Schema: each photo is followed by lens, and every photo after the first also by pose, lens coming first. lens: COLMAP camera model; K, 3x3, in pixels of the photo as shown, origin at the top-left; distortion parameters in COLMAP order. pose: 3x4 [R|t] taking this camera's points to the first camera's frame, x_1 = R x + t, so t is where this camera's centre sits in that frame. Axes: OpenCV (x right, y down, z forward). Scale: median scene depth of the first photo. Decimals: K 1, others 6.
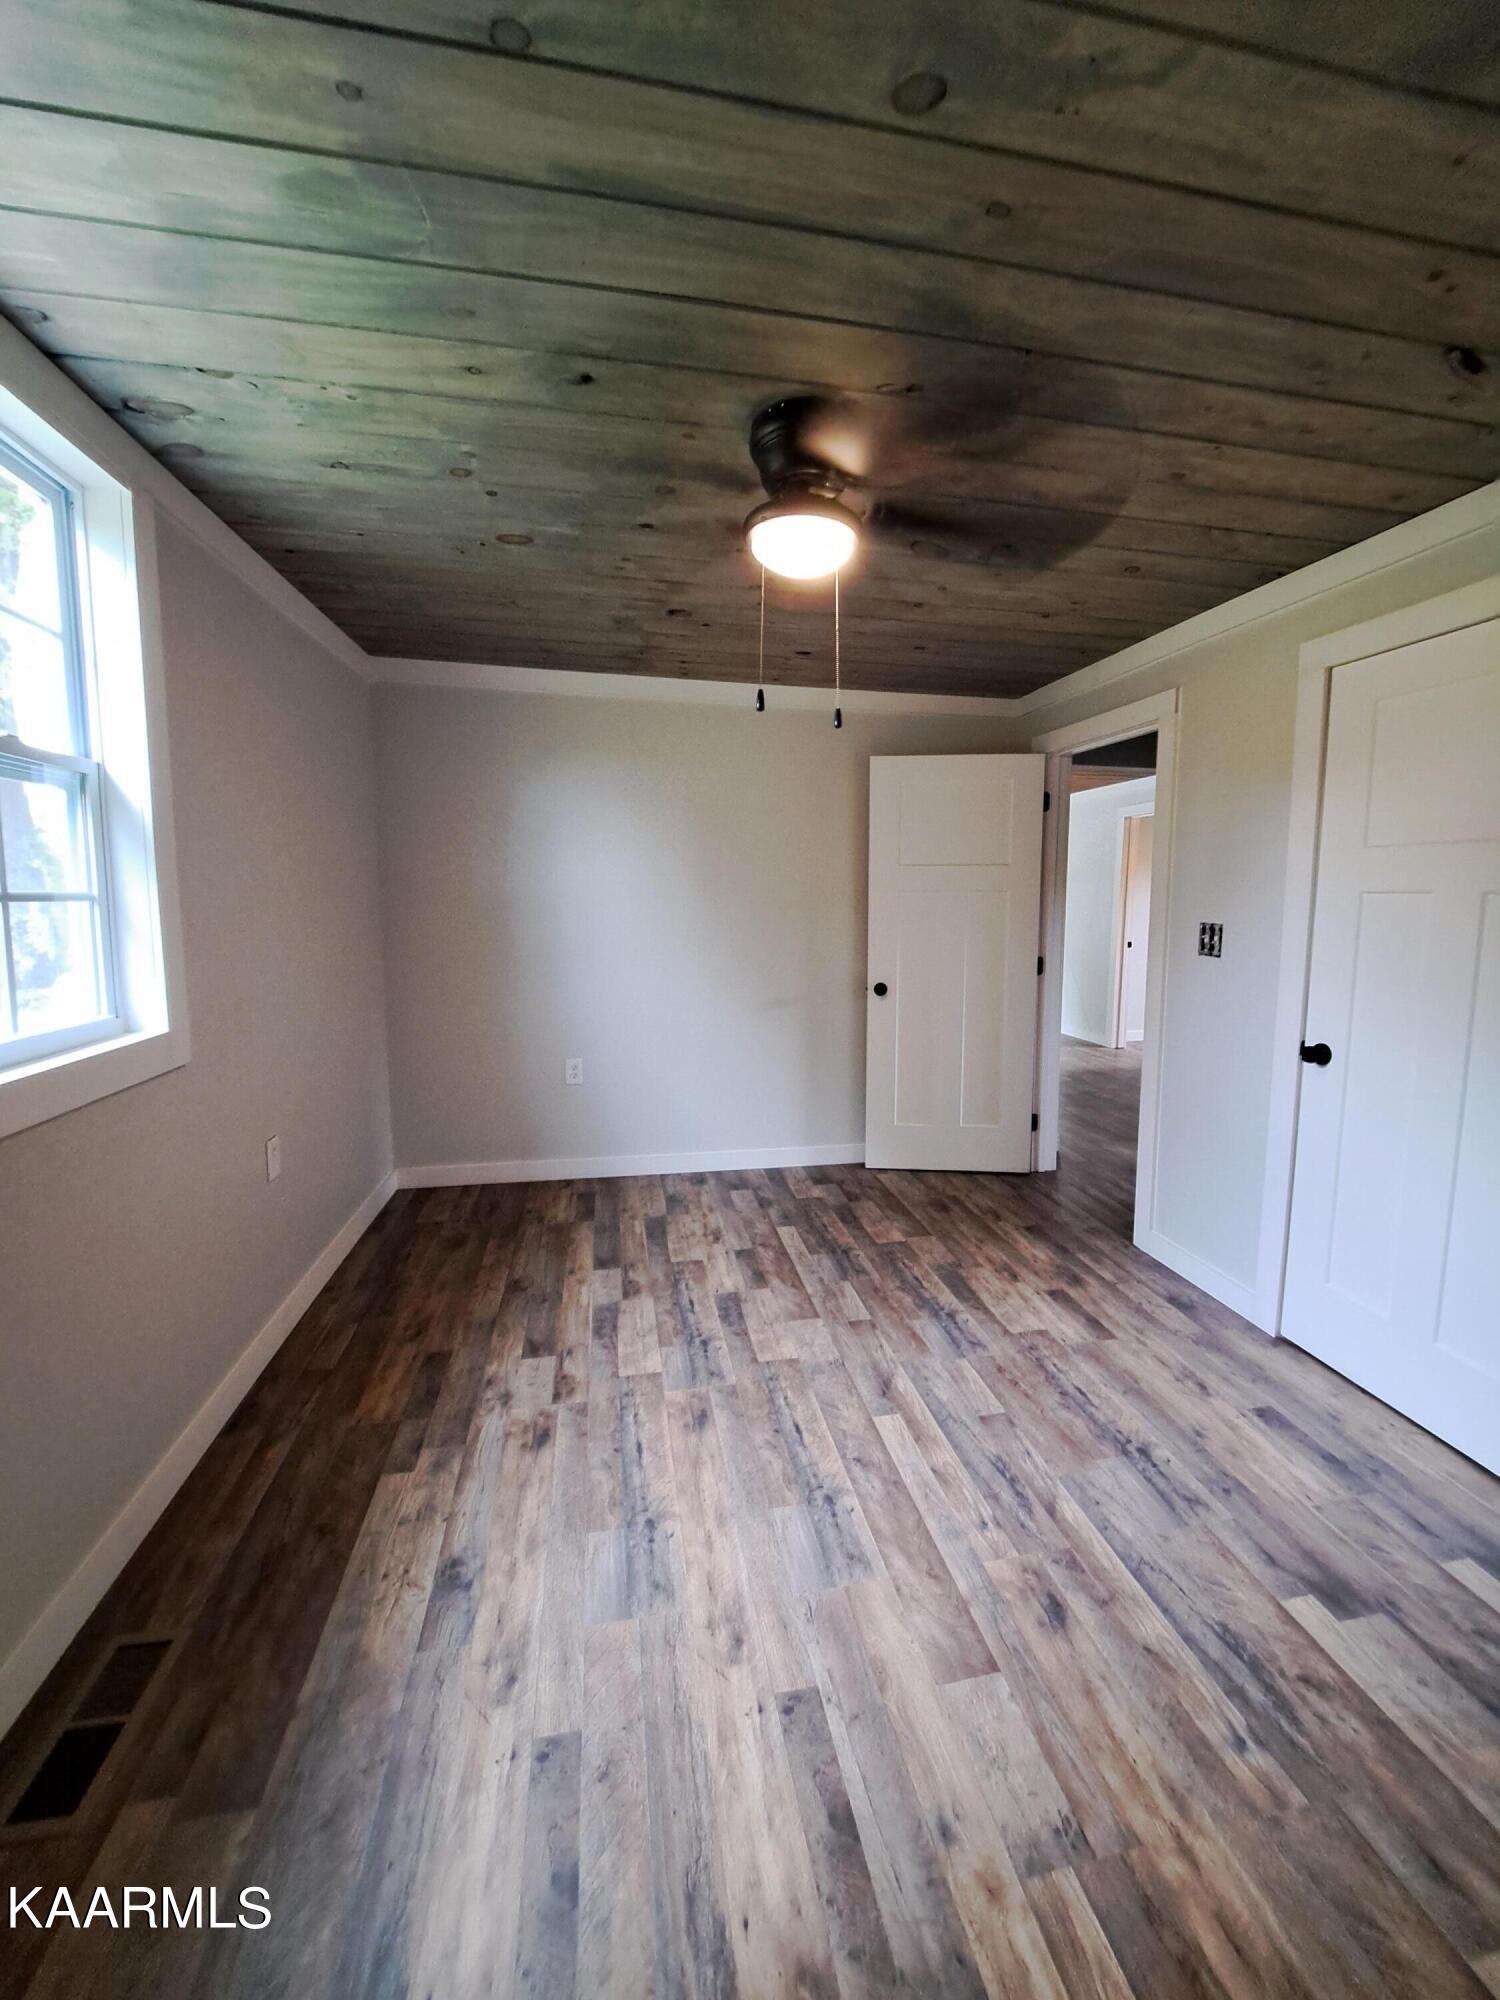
lens RADIAL K [[798.1, 0, 750.0], [0, 798.1, 1000.0], [0, 0, 1]] dist [-0.017498, -0.000188]
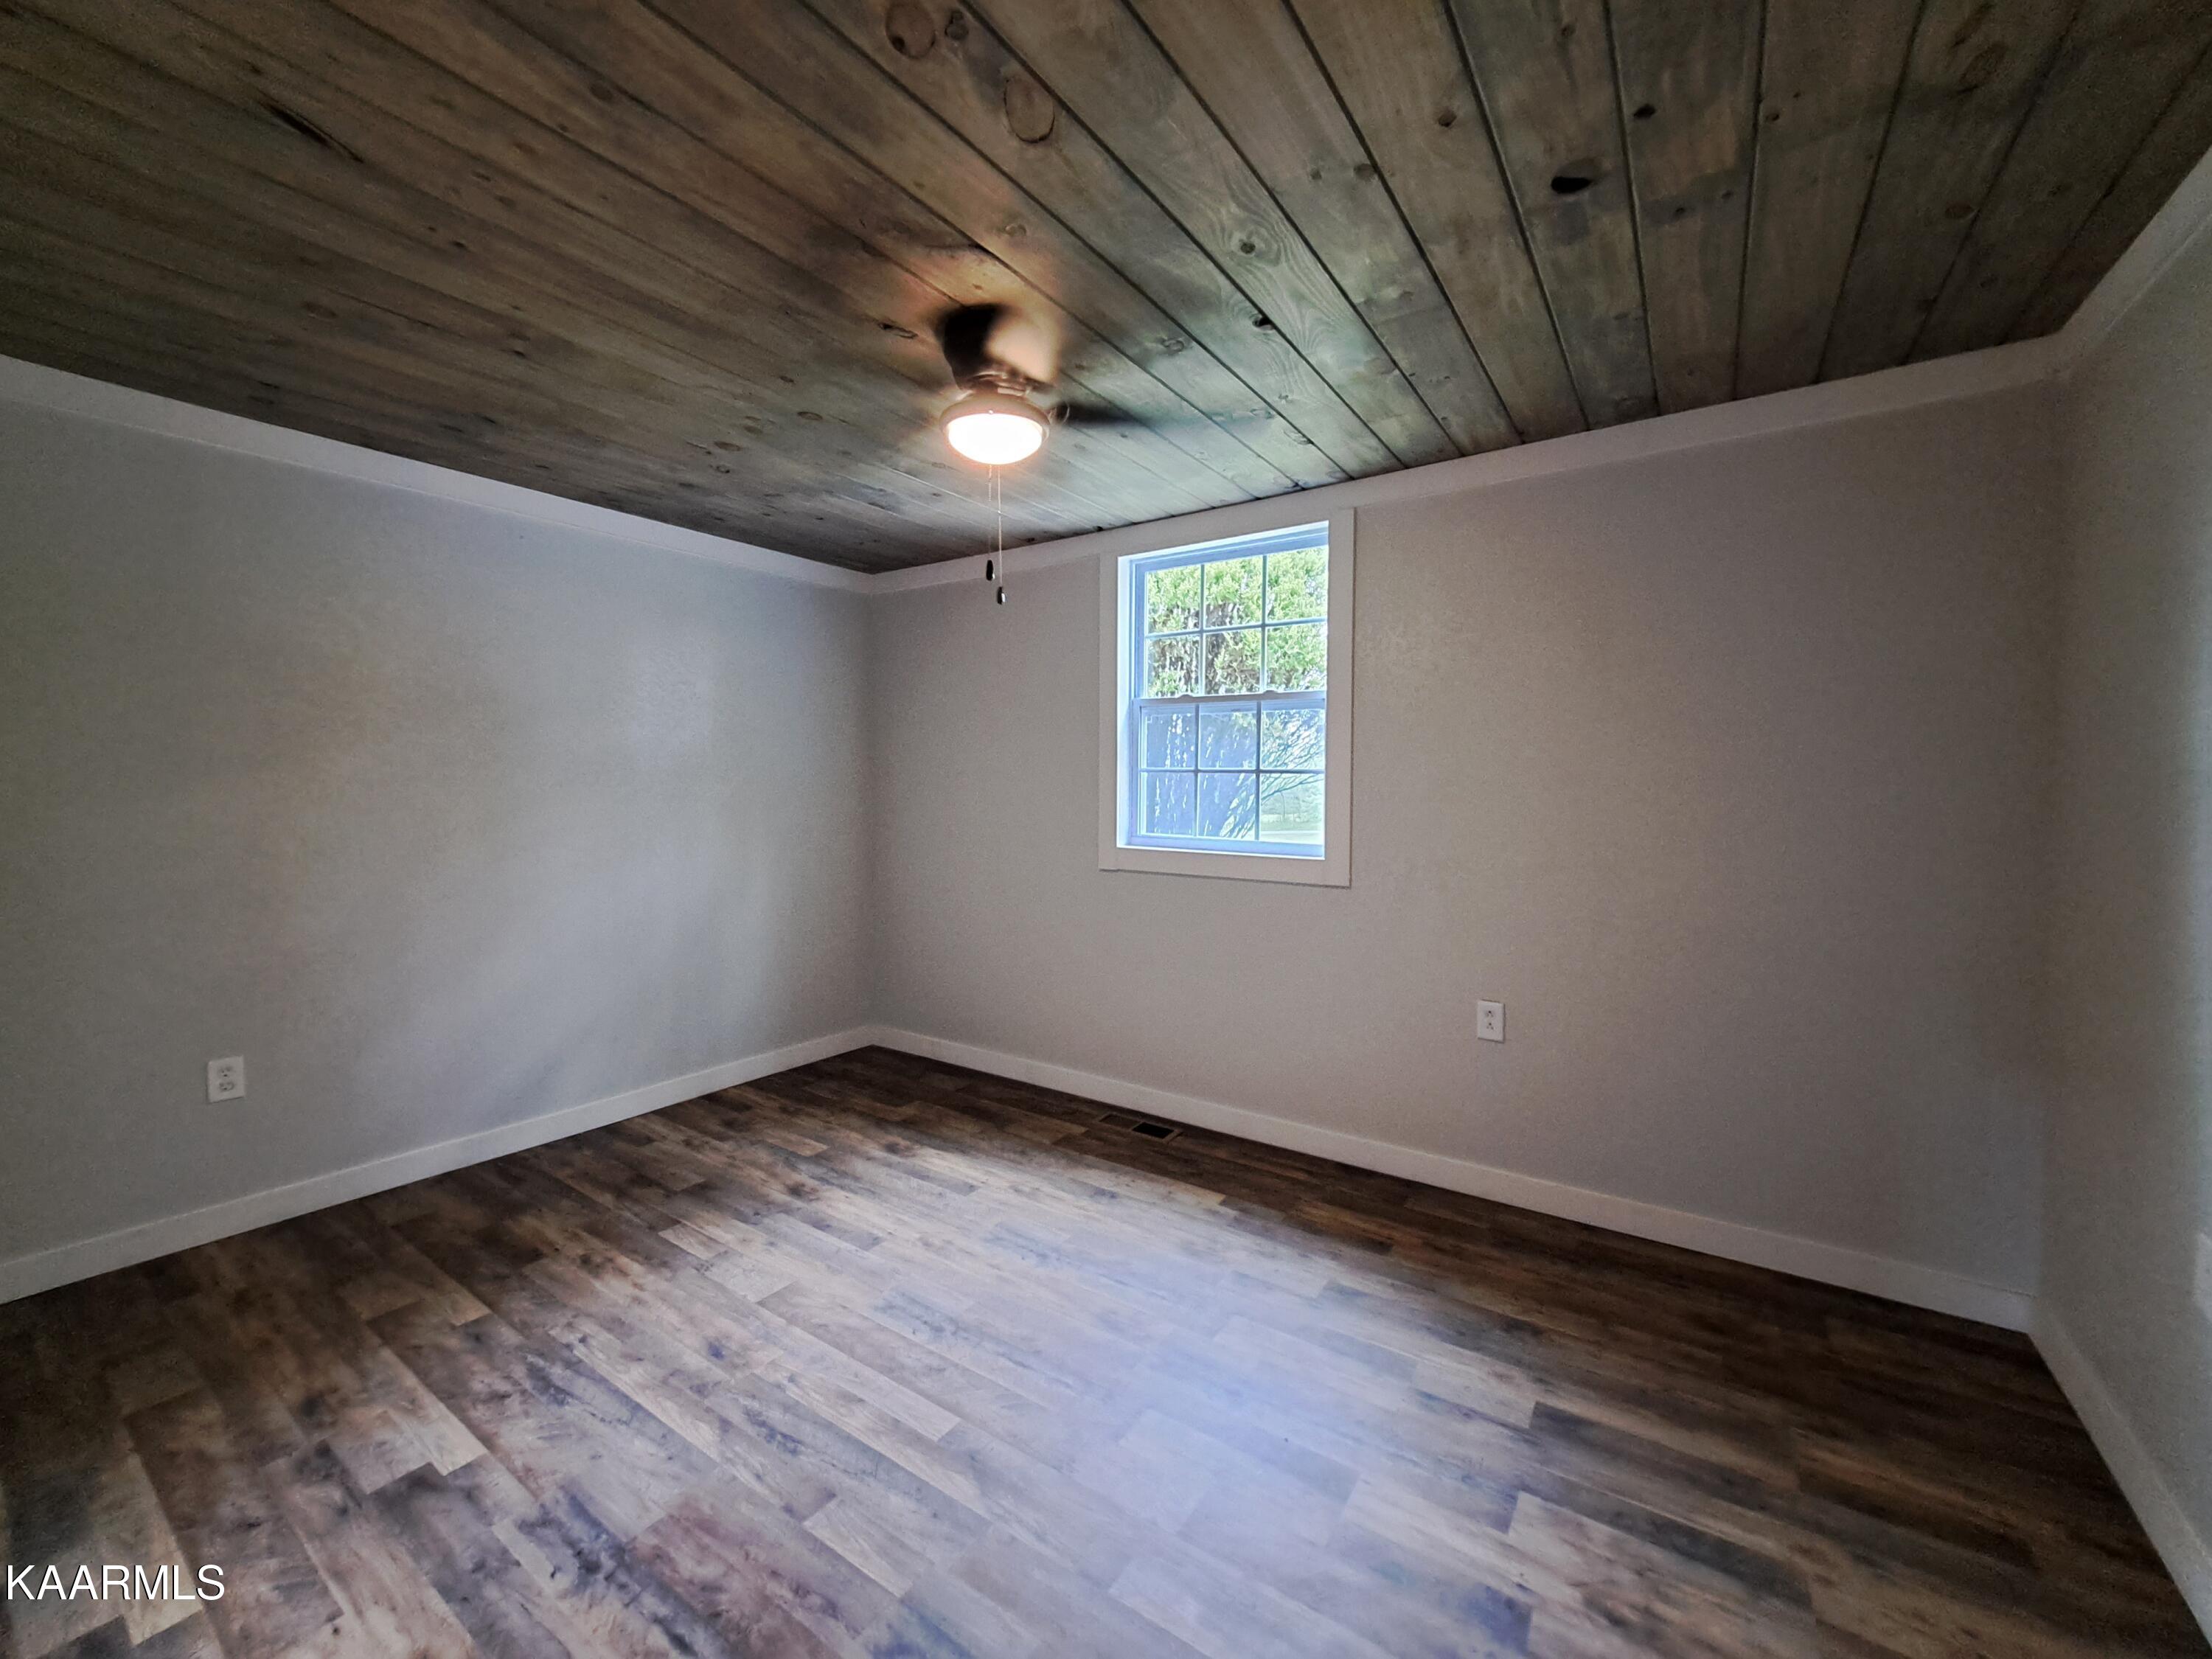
lens RADIAL K [[882.7, 0, 1106.0], [0, 882.7, 829.5], [0, 0, 1]] dist [-0.017498, -0.000188]
pose [[-0.702018, 0.025738, -0.711694, 0.766906], [-0.106053, 0.984425, 0.140212, -0.209921], [0.704218, 0.173909, -0.688355, 1.874031]]
